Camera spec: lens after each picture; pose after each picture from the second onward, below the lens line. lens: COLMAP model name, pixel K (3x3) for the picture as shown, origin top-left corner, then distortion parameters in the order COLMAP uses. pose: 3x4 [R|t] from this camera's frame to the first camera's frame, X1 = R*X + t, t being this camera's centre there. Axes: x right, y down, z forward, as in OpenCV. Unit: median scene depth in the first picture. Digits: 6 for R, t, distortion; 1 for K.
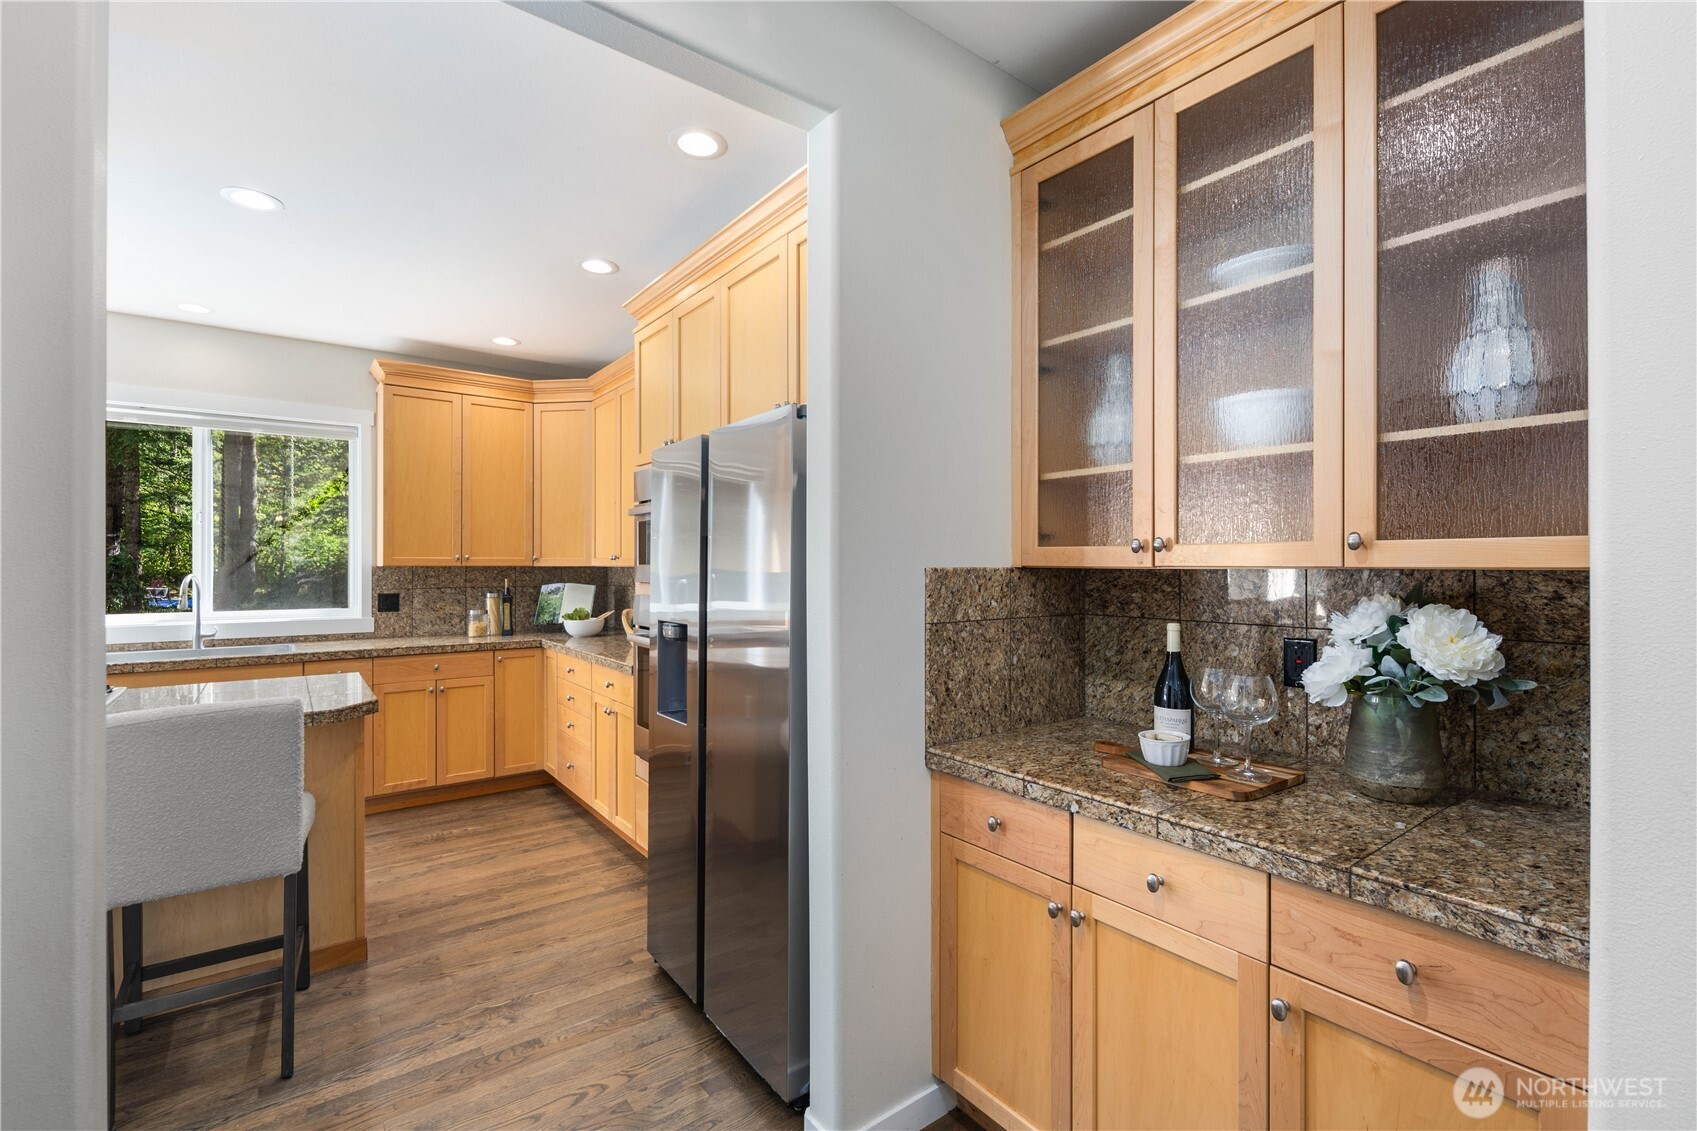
lens RADIAL K [[746.5, 0, 838.9], [0, 746.5, 568.5], [0, 0, 1]] dist [0.003300, -0.001329]
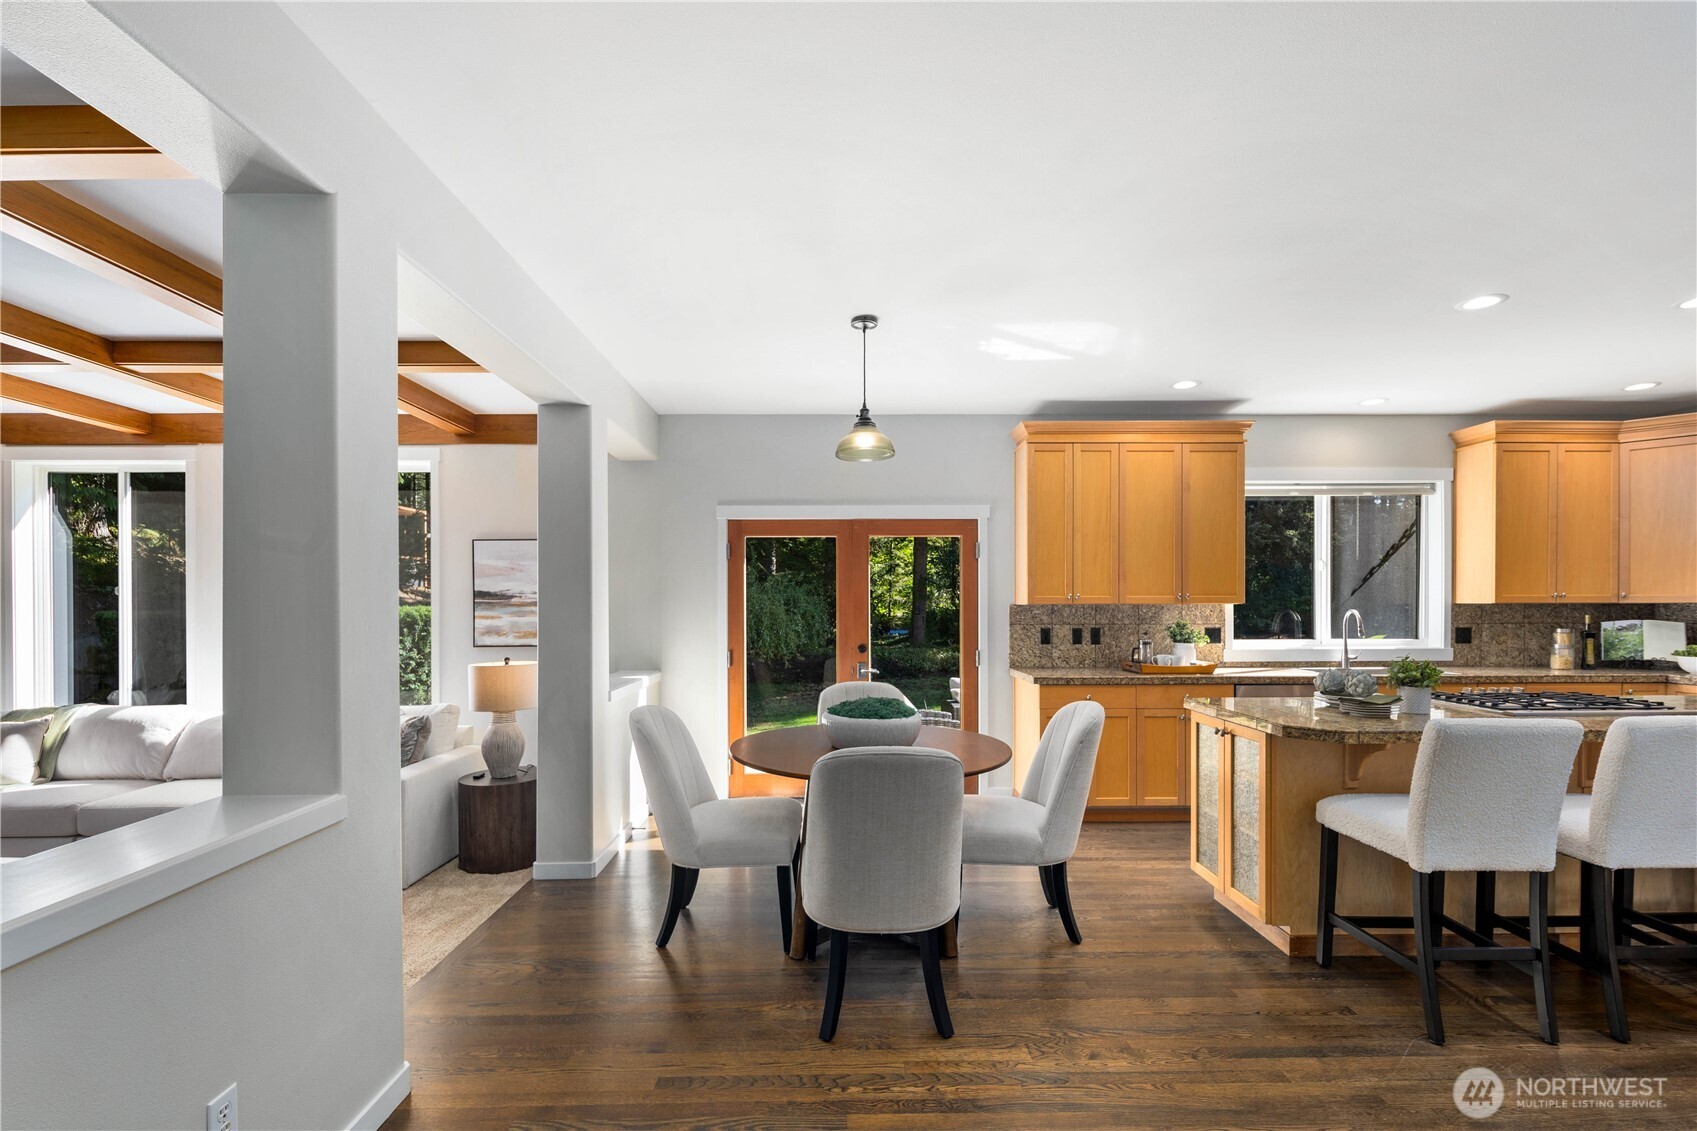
lens RADIAL K [[746.5, 0, 846.0], [0, 746.5, 610.6], [0, 0, 1]] dist [0.003300, -0.001329]
pose [[0.820173, 0.006129, -0.572083, -0.714087], [0.001980, 0.999906, 0.013551, -0.009246], [0.572112, -0.012247, 0.820084, -0.460155]]
